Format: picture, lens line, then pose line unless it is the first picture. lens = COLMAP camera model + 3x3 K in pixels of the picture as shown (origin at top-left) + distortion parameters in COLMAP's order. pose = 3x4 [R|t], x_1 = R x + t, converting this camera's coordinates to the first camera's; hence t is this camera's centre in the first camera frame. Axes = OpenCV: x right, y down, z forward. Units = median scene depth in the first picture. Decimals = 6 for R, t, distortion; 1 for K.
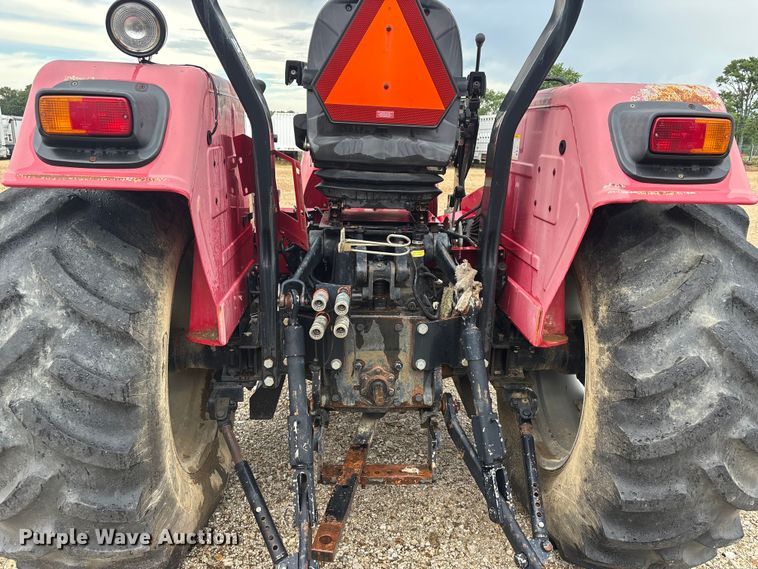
lens RADIAL K [[571.6, 0, 385.2], [0, 571.6, 294.7], [0, 0, 1]] dist [0.046240, -0.046922]
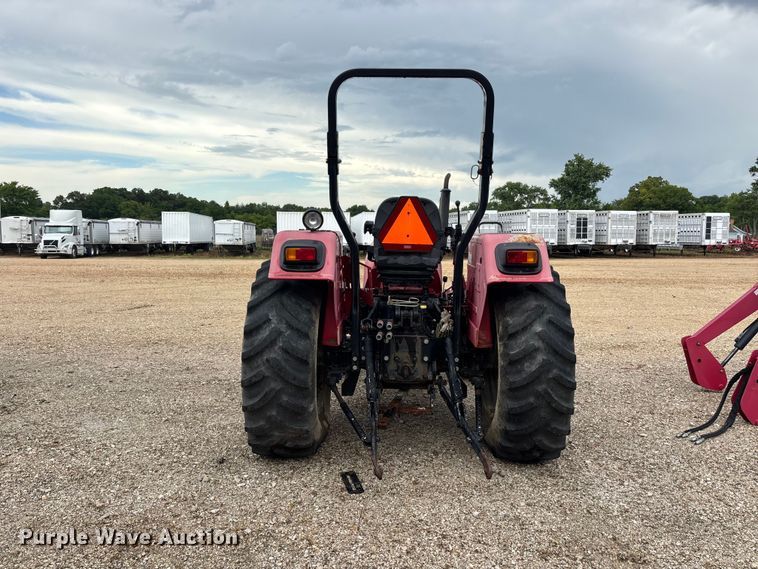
lens RADIAL K [[574.5, 0, 380.0], [0, 574.5, 295.8], [0, 0, 1]] dist [0.029874, -0.013704]
pose [[0.996993, -0.009579, -0.076897, 0.064291], [-0.002268, 0.988299, -0.152513, 0.235361], [0.077458, 0.152229, 0.985305, -1.260715]]
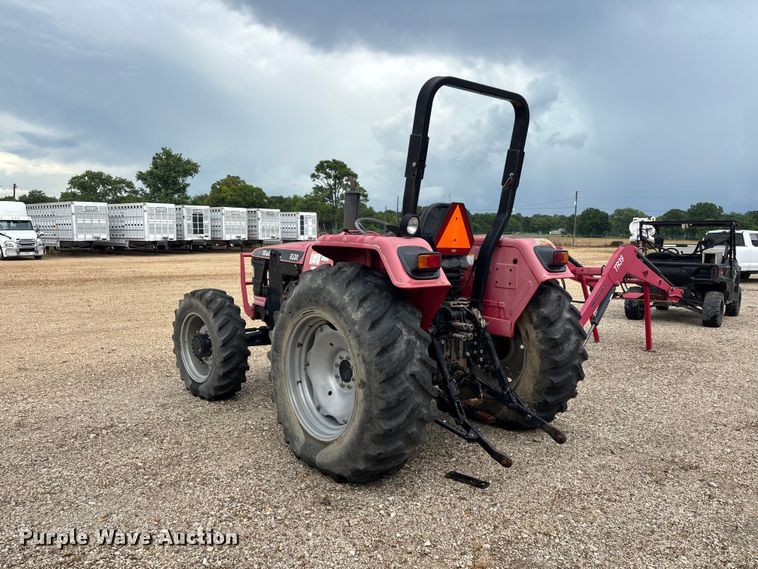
lens RADIAL K [[574.5, 0, 380.0], [0, 574.5, 295.8], [0, 0, 1]] dist [0.029874, -0.013704]
pose [[0.810825, -0.079533, 0.579860, -1.685213], [0.158366, 0.983581, -0.086538, 0.039528], [-0.563457, 0.161997, 0.810107, -0.778589]]
